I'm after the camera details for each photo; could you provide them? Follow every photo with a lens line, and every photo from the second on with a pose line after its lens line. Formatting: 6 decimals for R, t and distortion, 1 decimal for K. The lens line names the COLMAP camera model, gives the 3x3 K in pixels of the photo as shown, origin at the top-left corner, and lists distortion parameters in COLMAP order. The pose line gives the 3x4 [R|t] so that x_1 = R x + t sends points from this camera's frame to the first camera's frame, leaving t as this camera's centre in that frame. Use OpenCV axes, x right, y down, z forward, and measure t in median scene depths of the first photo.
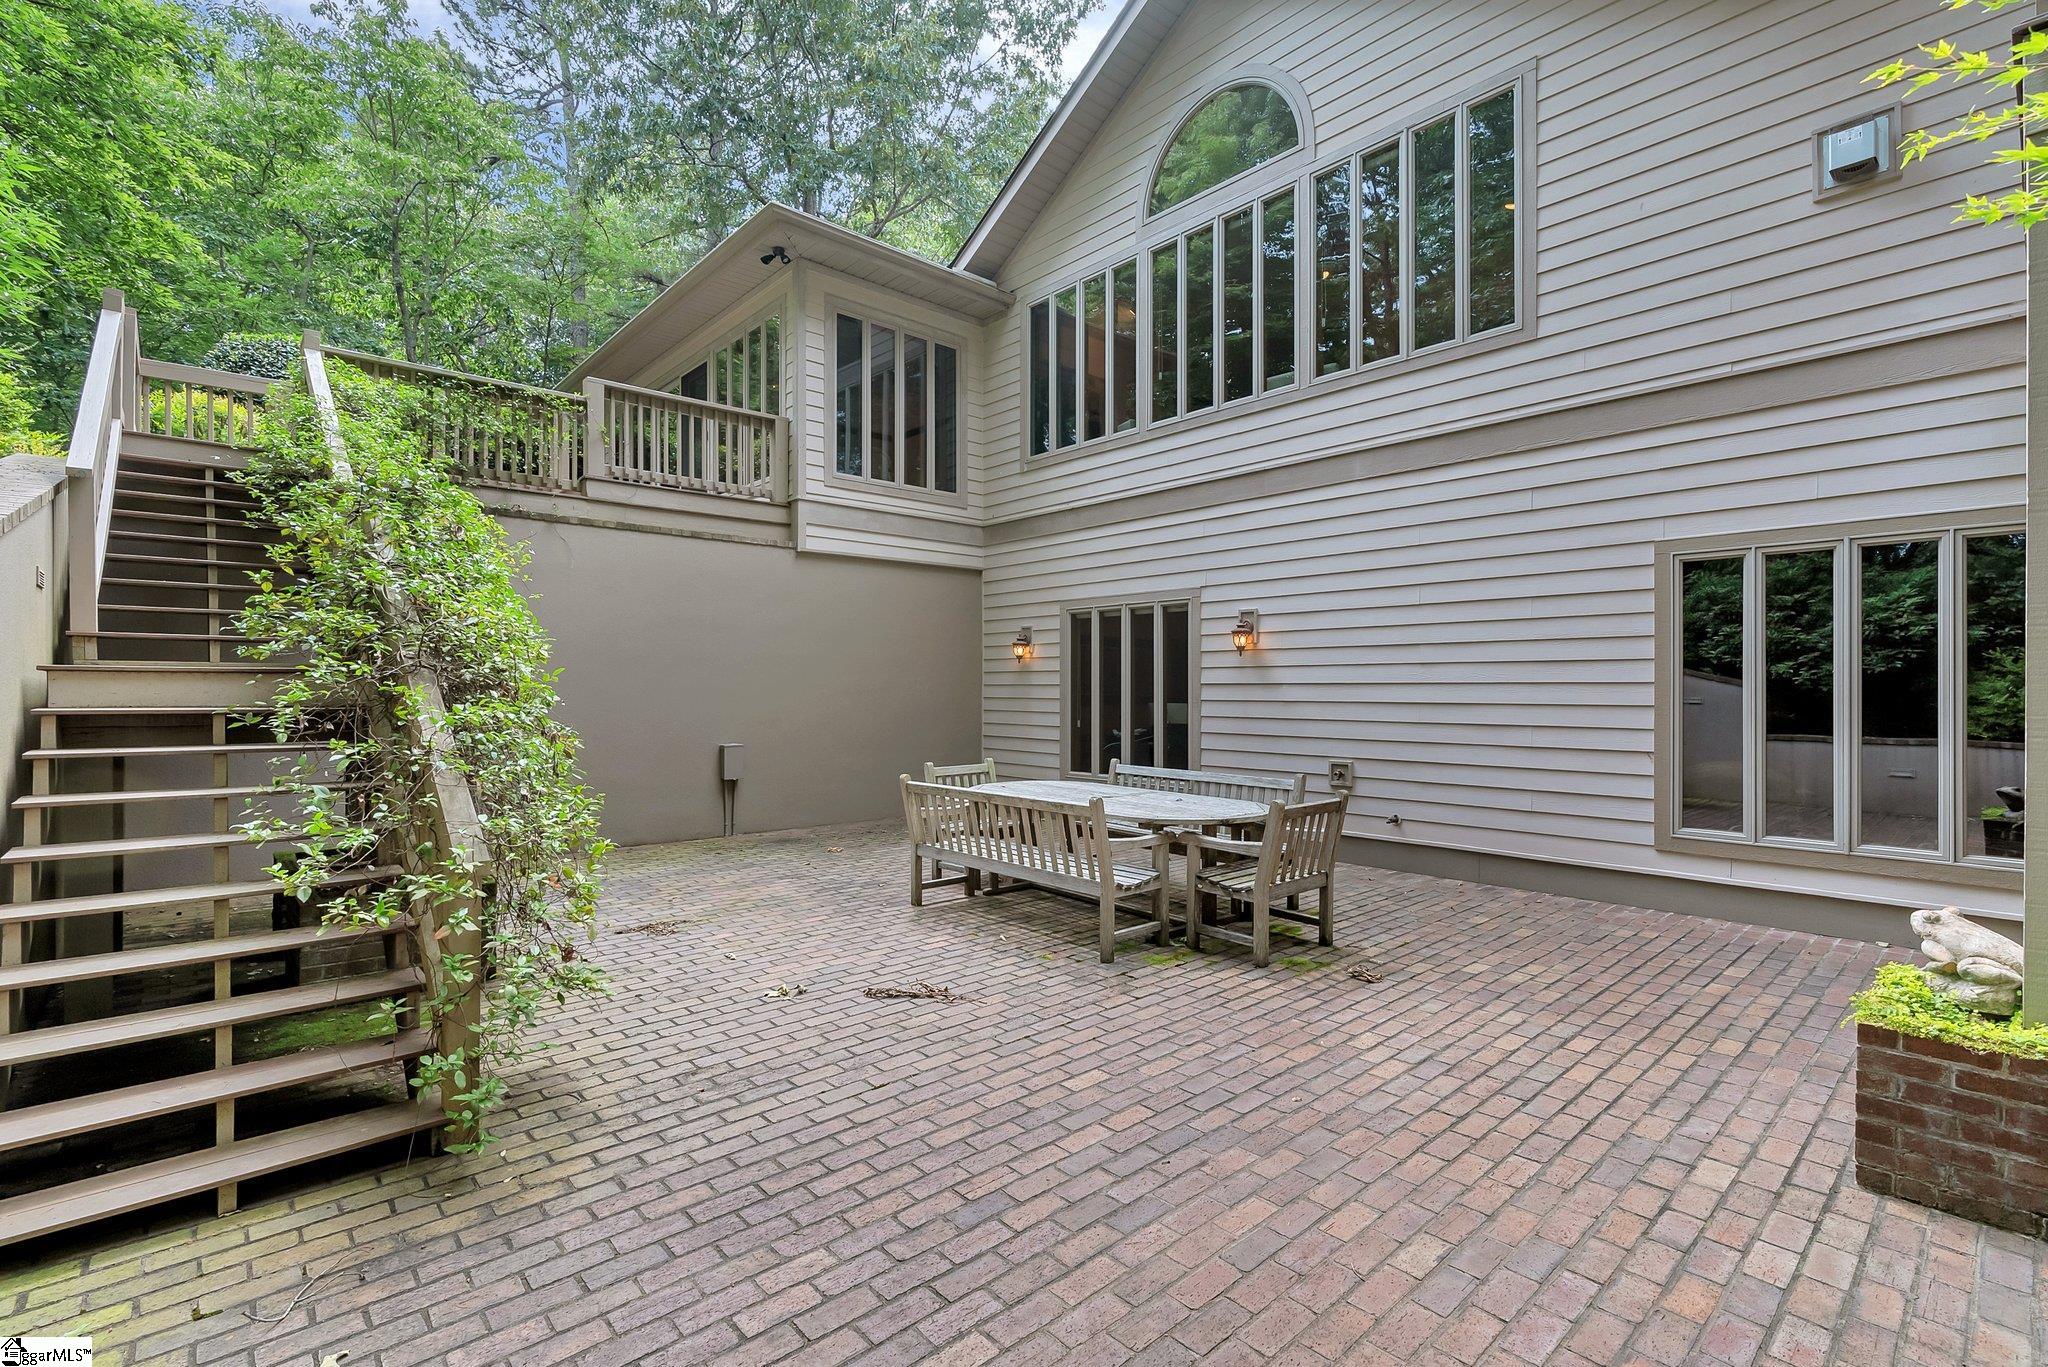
lens RADIAL K [[931.5, 0, 1035.0], [0, 931.5, 685.3], [0, 0, 1]] dist [-0.001617, 0.002114]
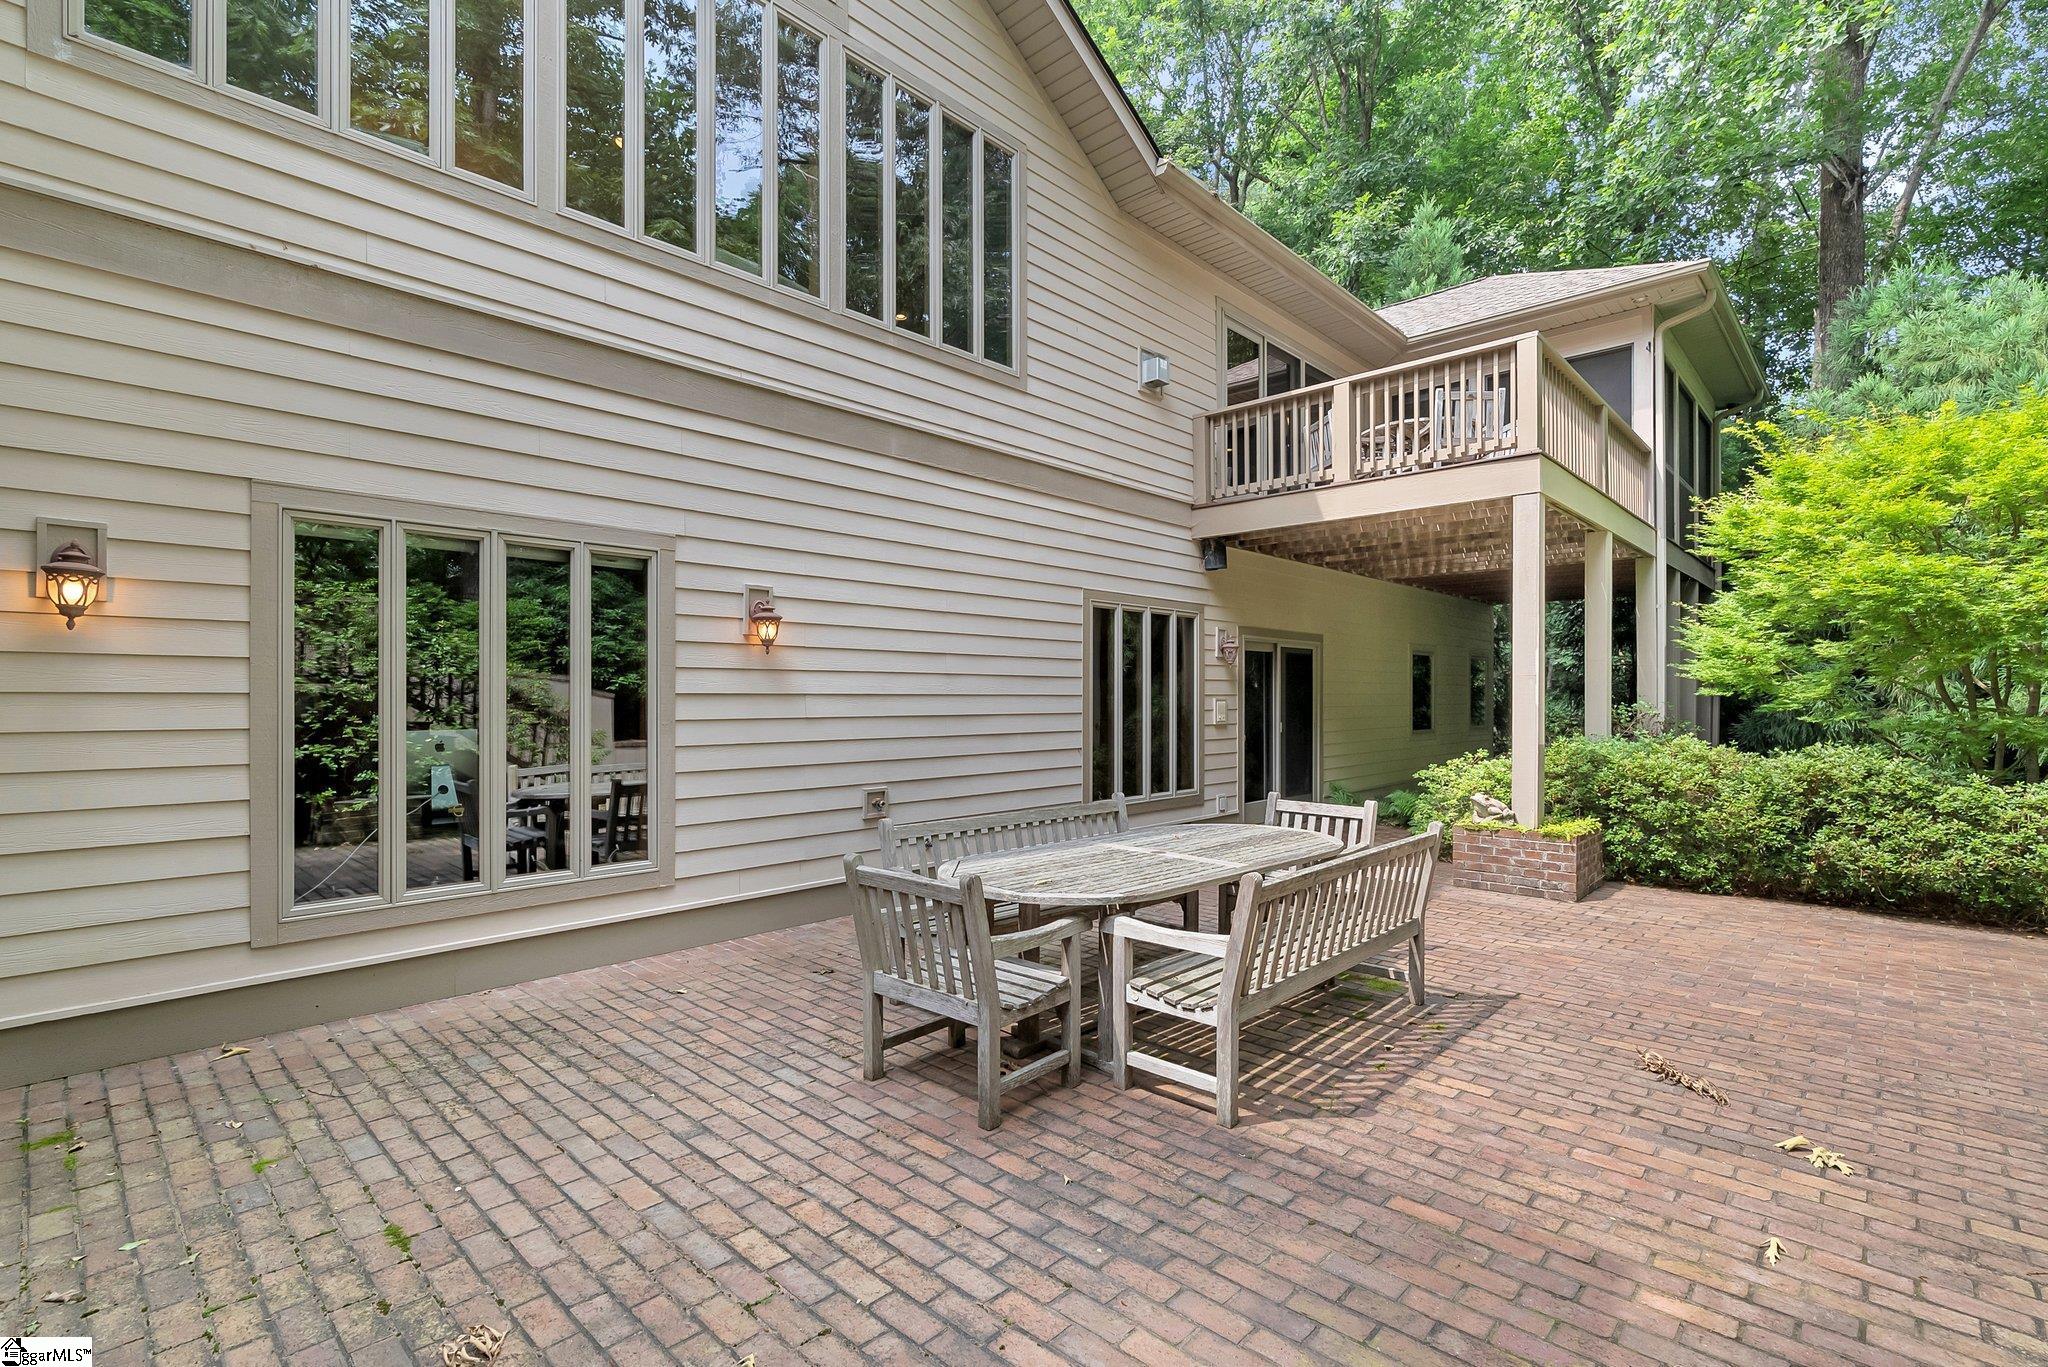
lens RADIAL K [[931.5, 0, 1036.4], [0, 931.5, 691.9], [0, 0, 1]] dist [-0.001617, 0.002114]
pose [[-0.077292, 0.006385, 0.996988, -0.574330], [-0.001242, 0.999978, -0.006501, 0.001042], [-0.997008, -0.001741, -0.077282, 1.037851]]
